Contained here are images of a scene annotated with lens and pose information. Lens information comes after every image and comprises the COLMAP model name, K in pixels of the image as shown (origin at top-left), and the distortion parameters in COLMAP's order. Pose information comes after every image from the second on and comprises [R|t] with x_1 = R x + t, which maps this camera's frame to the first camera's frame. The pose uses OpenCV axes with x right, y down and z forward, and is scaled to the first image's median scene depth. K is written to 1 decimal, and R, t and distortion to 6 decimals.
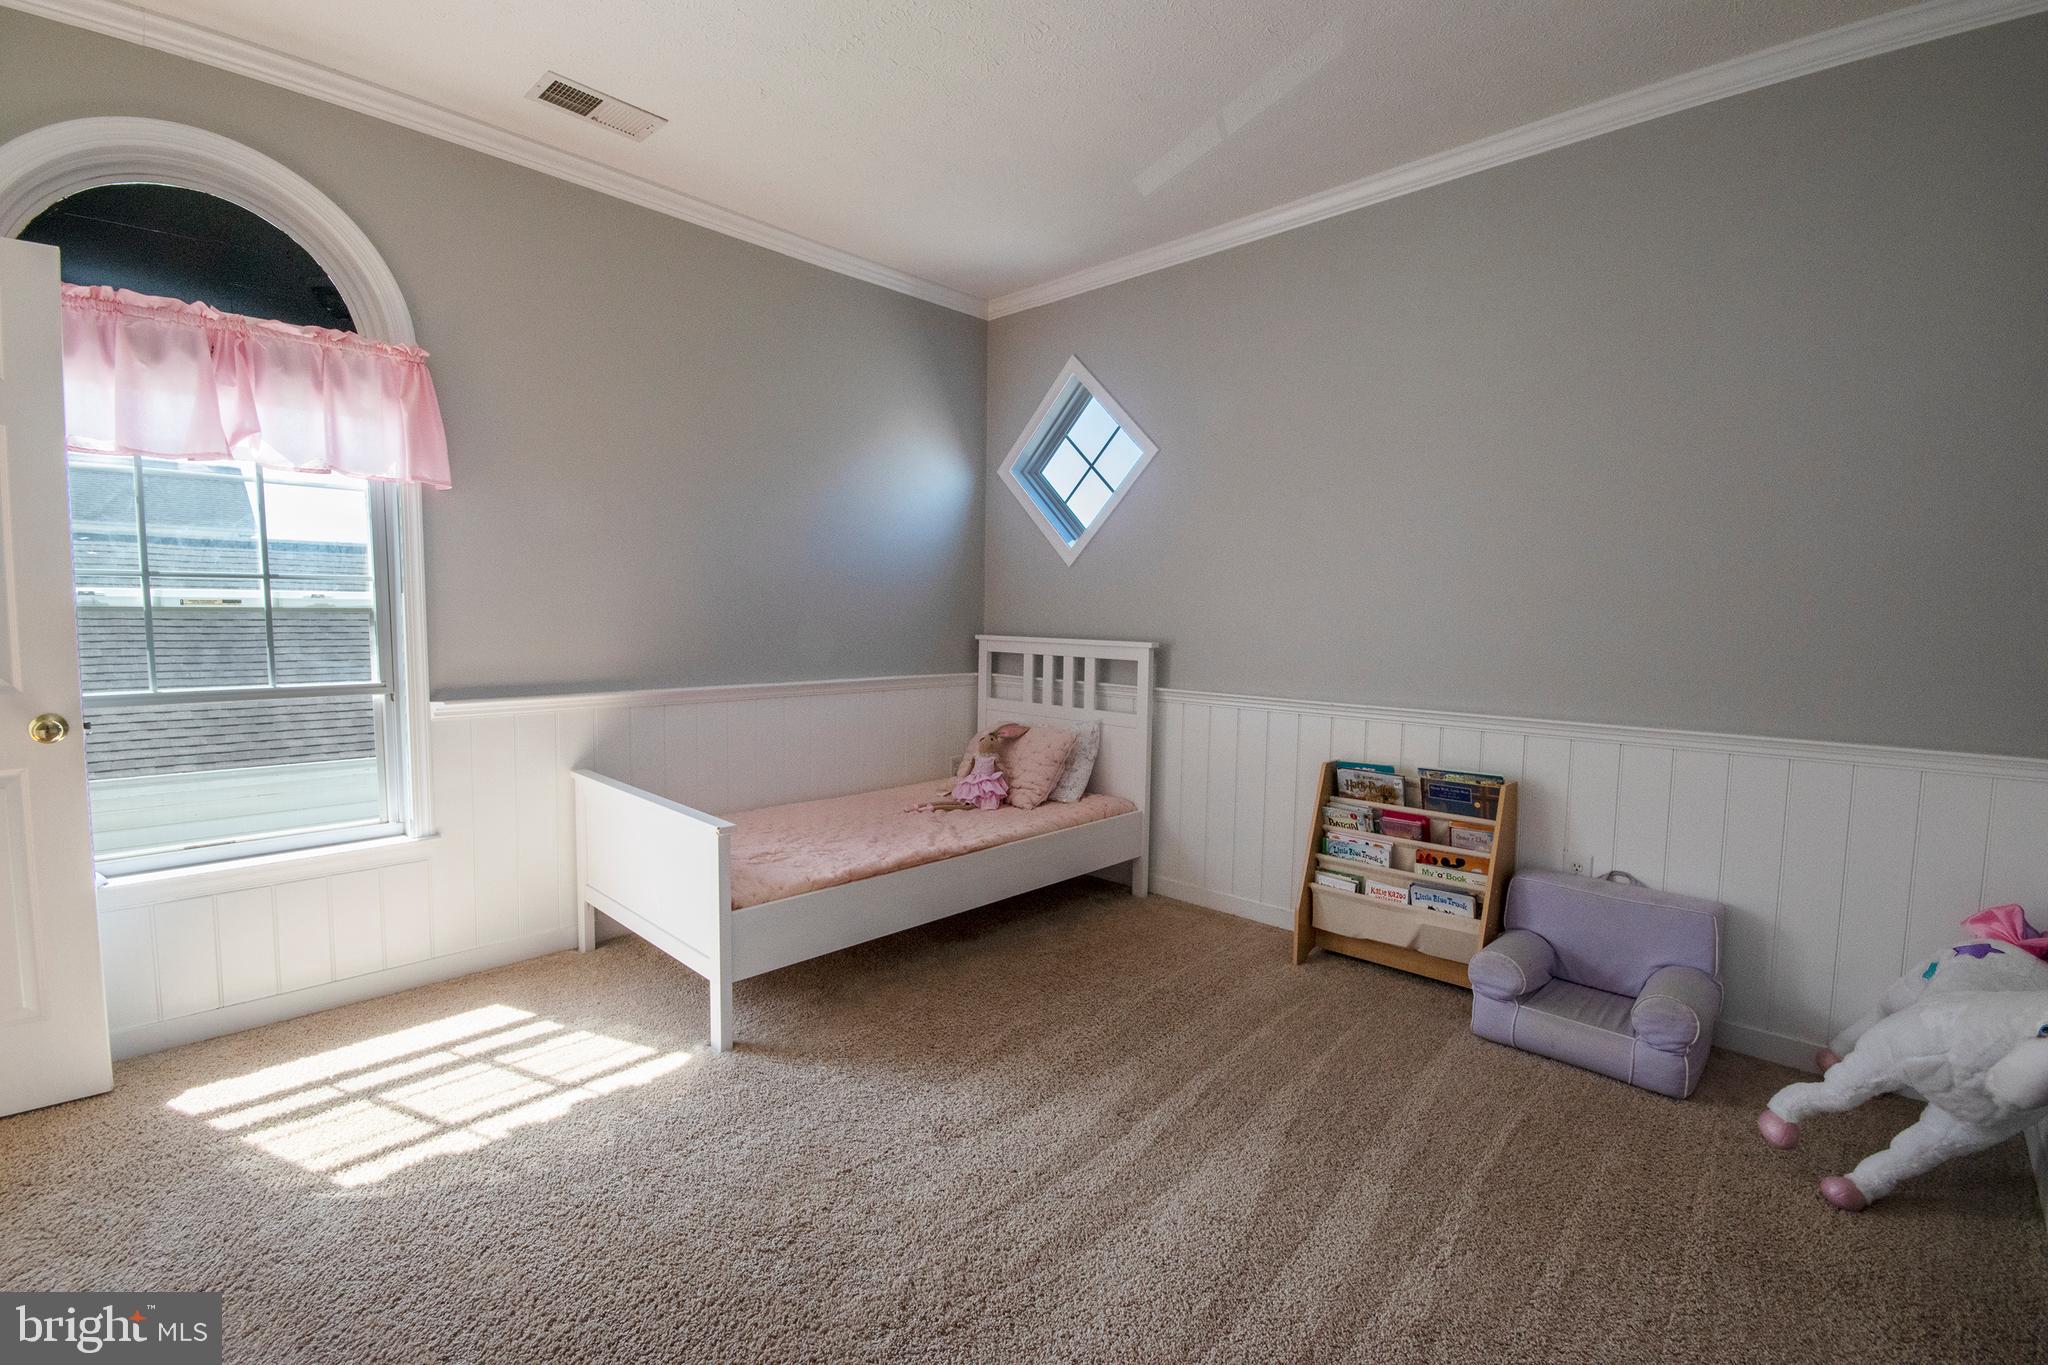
lens RADIAL K [[892.9, 0, 1014.4], [0, 892.9, 722.2], [0, 0, 1]] dist [-0.000921, 0.000062]
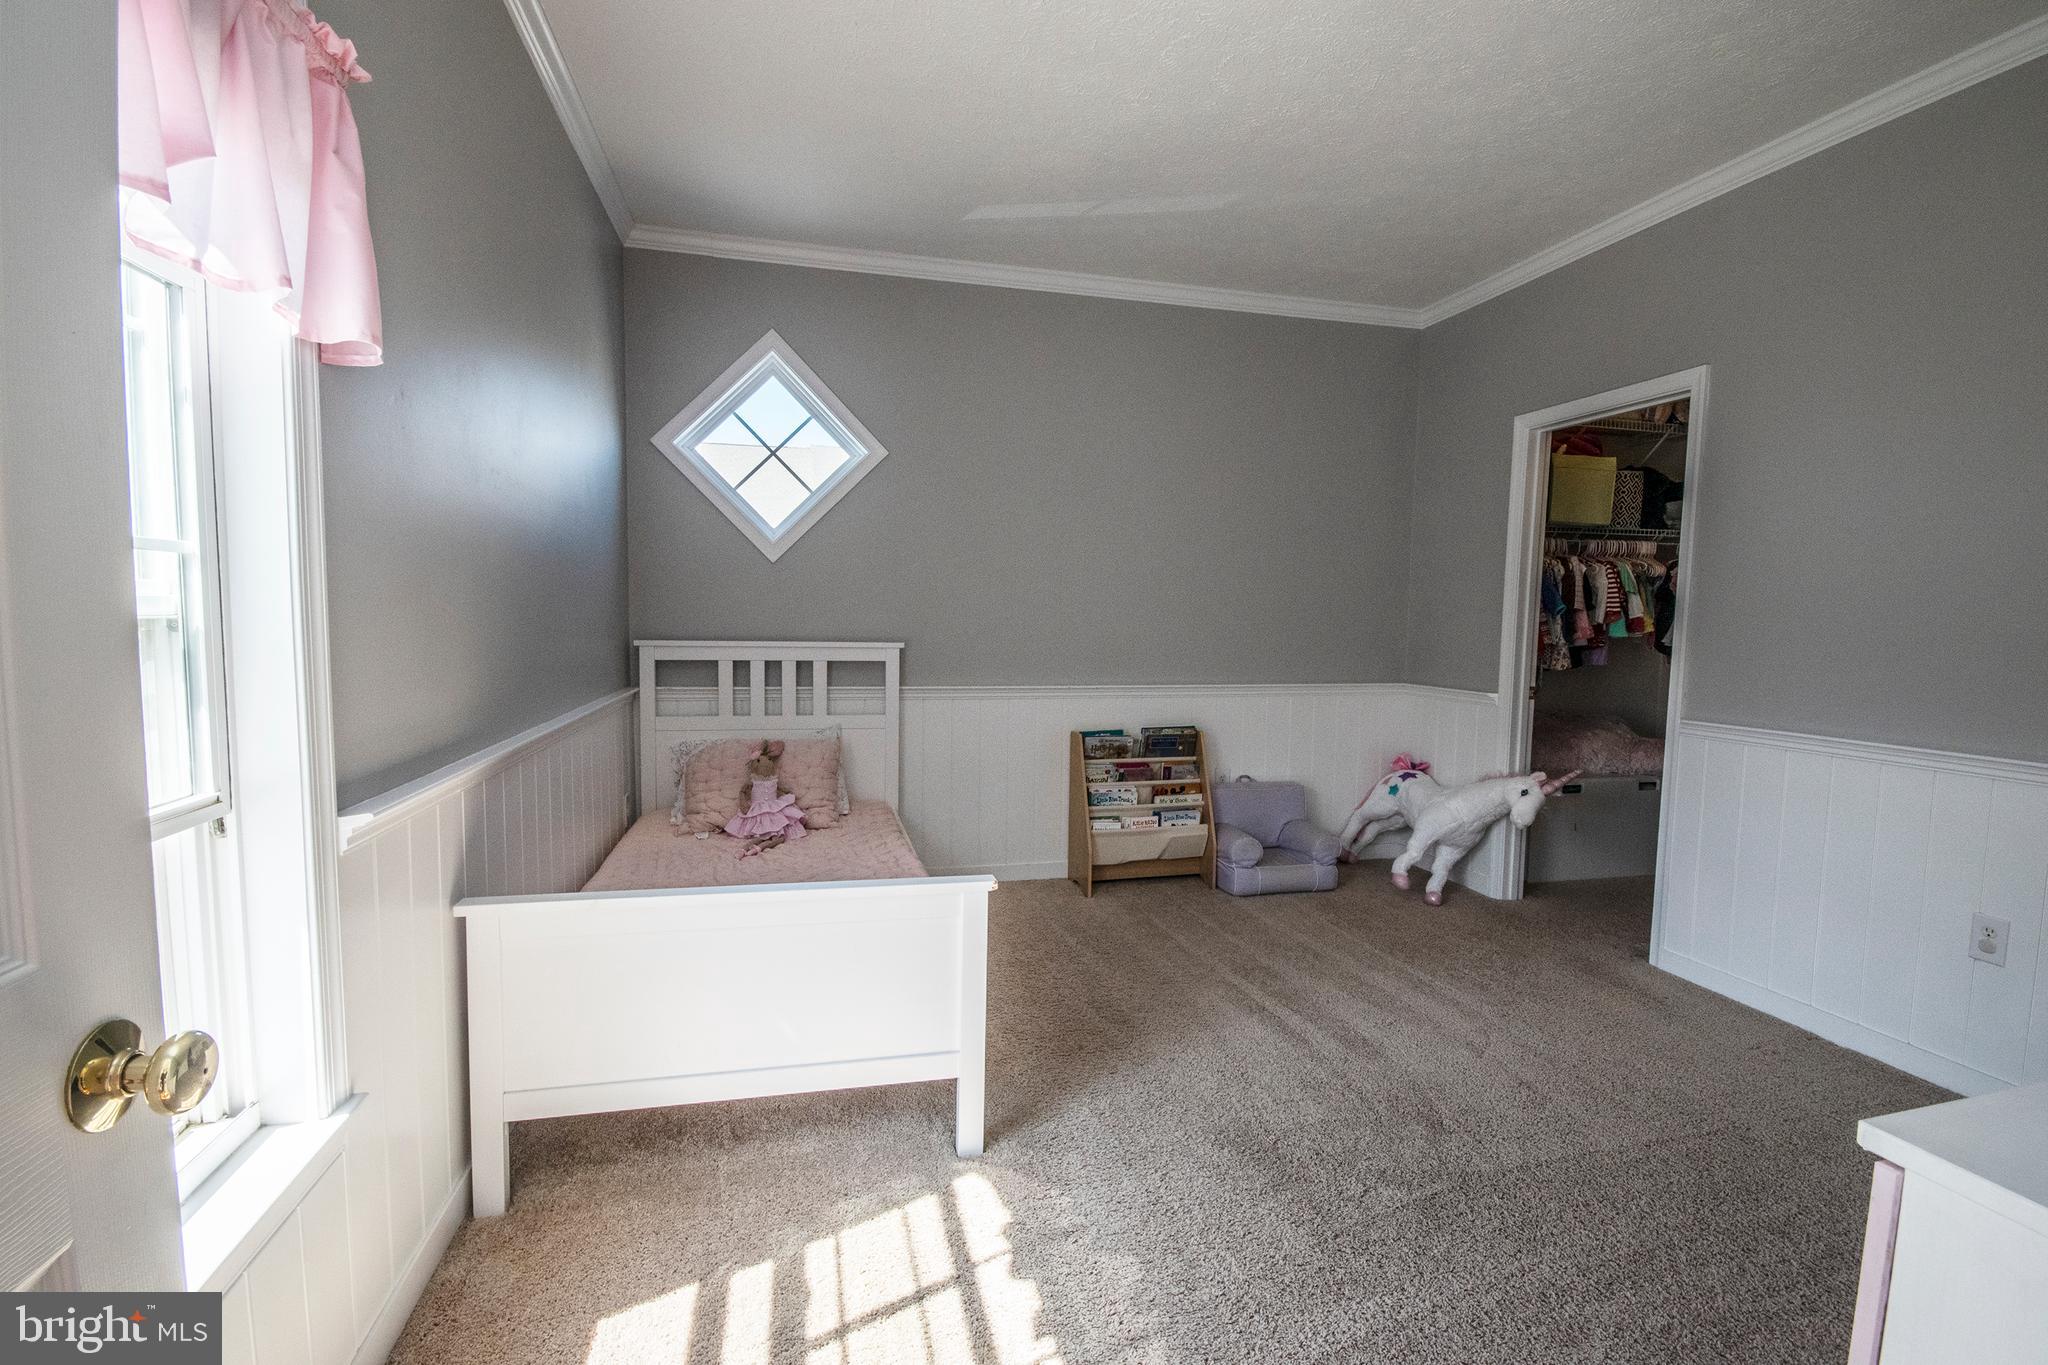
lens RADIAL K [[892.9, 0, 1014.4], [0, 892.9, 722.2], [0, 0, 1]] dist [-0.000921, 0.000062]
pose [[0.537311, -0.105787, 0.836723, -0.784583], [0.095829, 0.993335, 0.064050, -0.063213], [-0.837922, 0.045768, 0.543867, 0.412543]]
